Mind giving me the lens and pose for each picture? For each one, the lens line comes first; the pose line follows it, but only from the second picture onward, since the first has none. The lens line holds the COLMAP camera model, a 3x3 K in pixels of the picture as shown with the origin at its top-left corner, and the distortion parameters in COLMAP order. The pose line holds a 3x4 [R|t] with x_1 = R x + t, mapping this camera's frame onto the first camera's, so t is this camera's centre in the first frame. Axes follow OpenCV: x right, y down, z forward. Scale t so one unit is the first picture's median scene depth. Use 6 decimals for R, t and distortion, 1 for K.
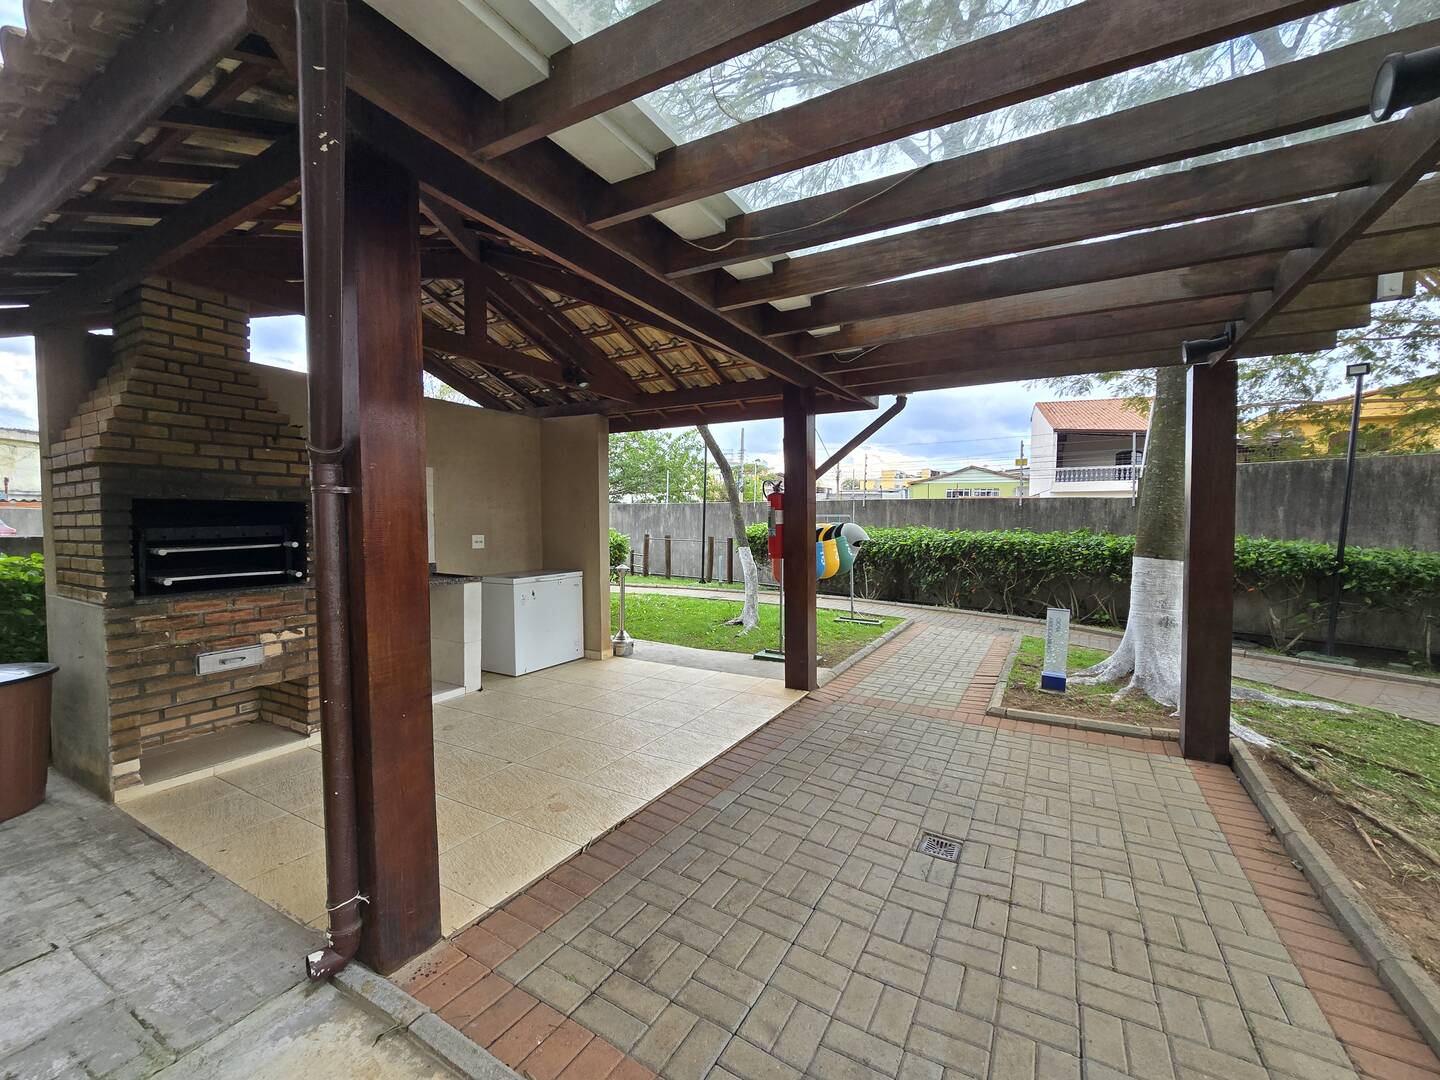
lens RADIAL K [[596.7, 0, 715.3], [0, 596.7, 536.6], [0, 0, 1]] dist [-0.001140, -0.001138]
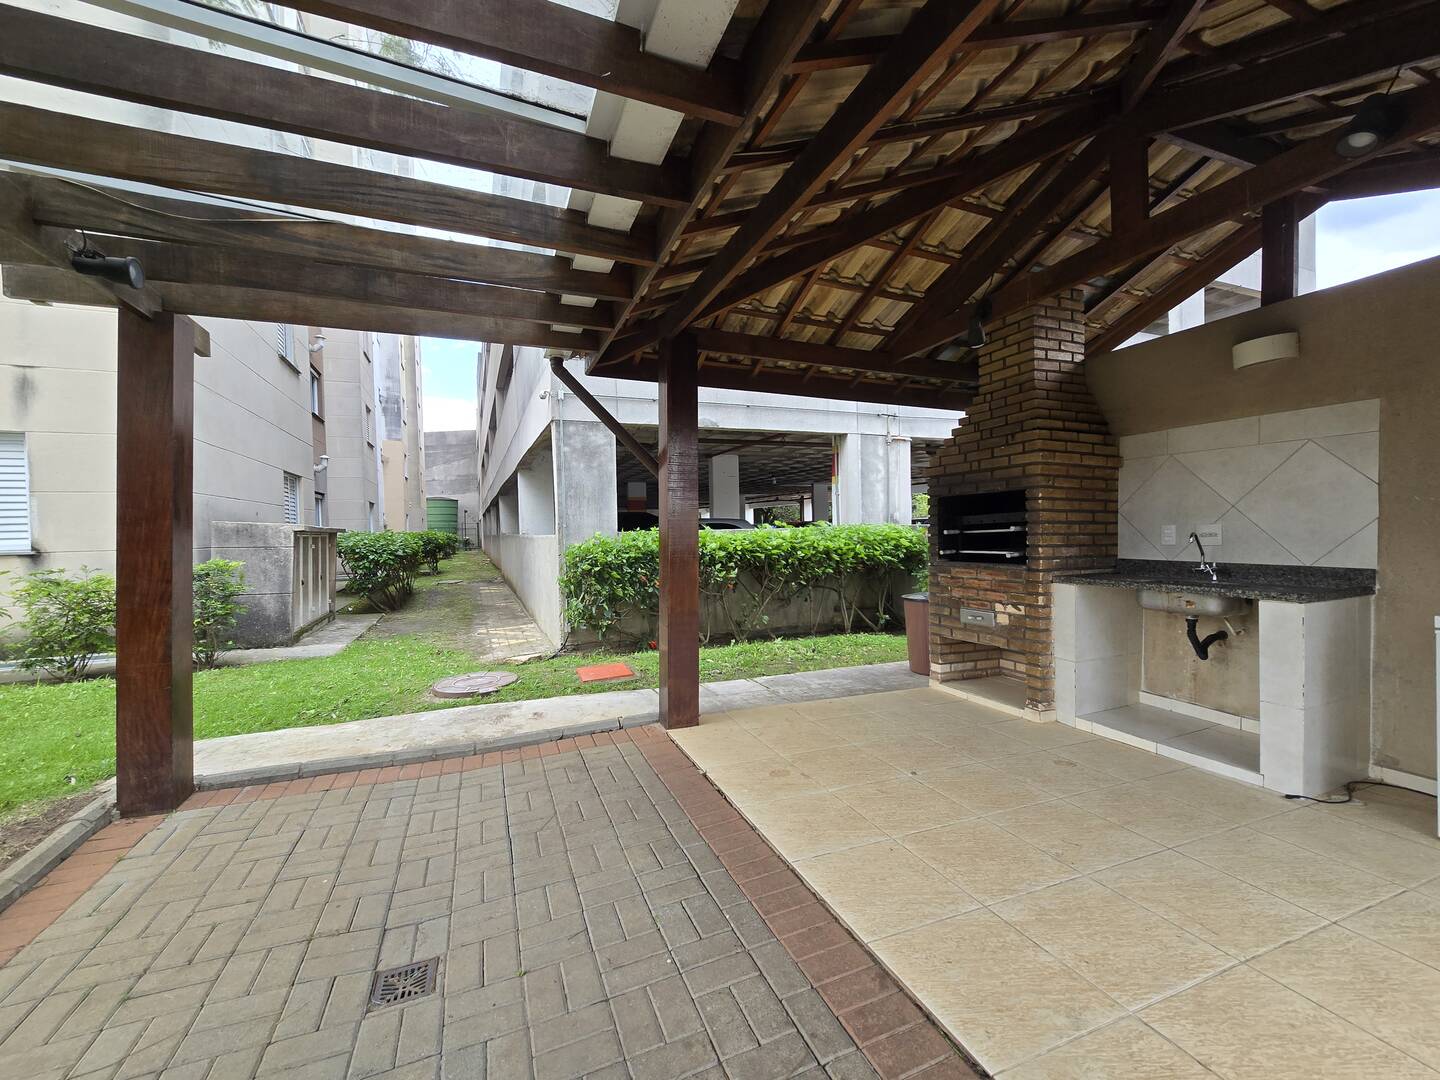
lens RADIAL K [[596.7, 0, 716.4], [0, 596.7, 541.2], [0, 0, 1]] dist [-0.001140, -0.001138]
pose [[-0.624822, 0.016774, -0.780587, 0.558204], [-0.007743, 0.999587, 0.027677, 0.011277], [0.780729, 0.023337, -0.624434, 1.396939]]
